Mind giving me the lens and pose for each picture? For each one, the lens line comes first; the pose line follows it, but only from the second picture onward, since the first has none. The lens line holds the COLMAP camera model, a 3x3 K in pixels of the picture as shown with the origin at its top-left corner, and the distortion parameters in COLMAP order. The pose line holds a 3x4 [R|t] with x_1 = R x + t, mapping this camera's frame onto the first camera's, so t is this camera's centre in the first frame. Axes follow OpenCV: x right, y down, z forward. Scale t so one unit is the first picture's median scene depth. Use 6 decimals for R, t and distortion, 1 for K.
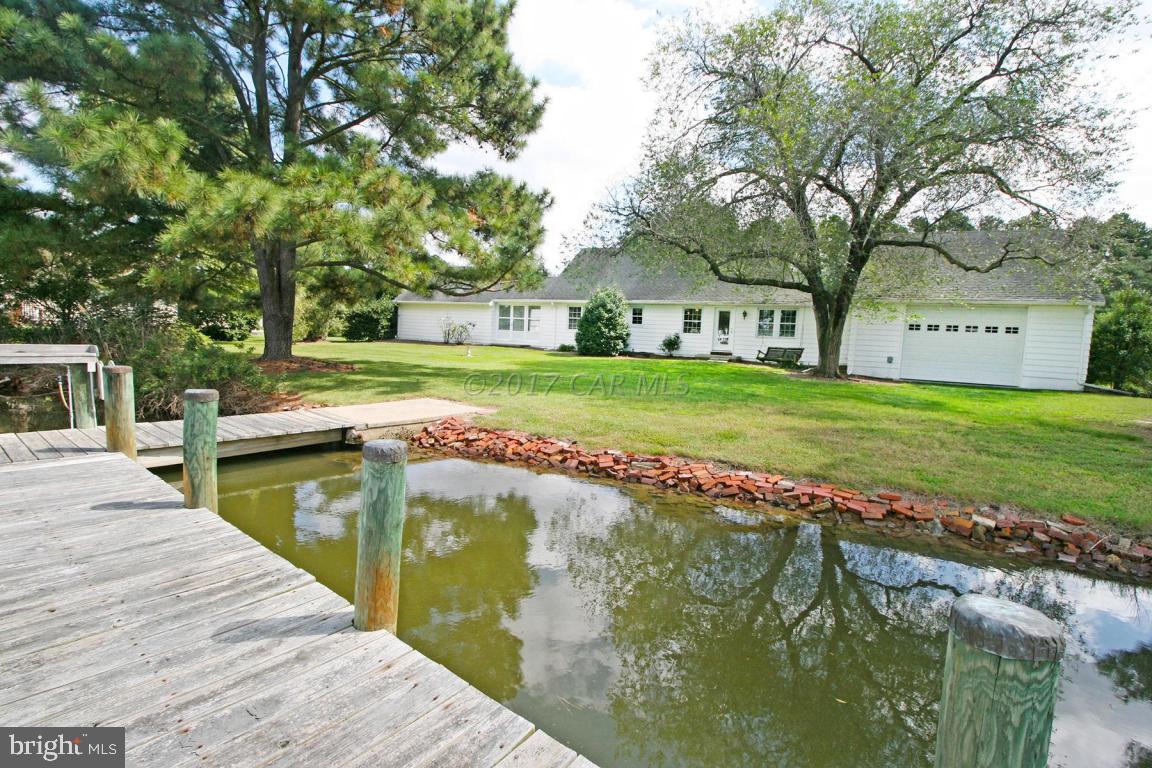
lens RADIAL K [[537.6, 0, 577.5], [0, 537.6, 380.2], [0, 0, 1]] dist [-0.016162, -0.002548]
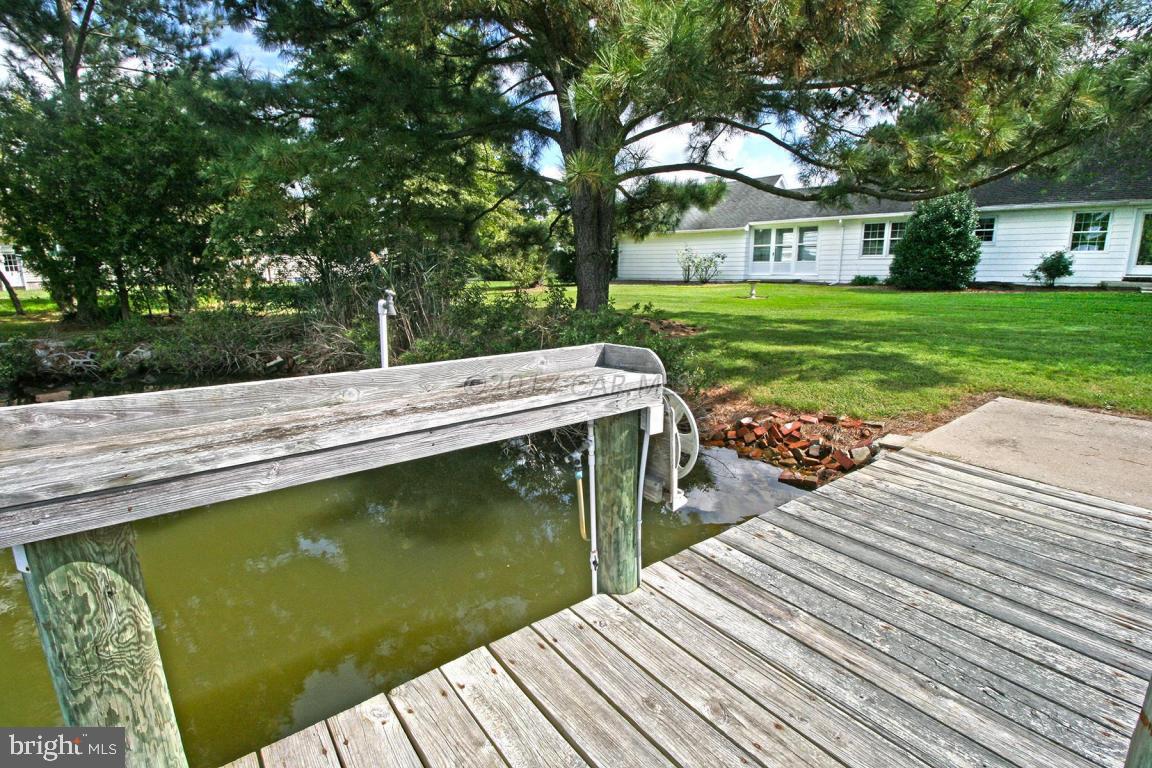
lens RADIAL K [[537.6, 0, 576.3], [0, 537.6, 390.2], [0, 0, 1]] dist [-0.016162, -0.002548]
pose [[0.965303, 0.001849, -0.261127, -0.223409], [0.033765, 0.990697, 0.131834, -0.021761], [0.258941, -0.136076, 0.956260, 0.173905]]
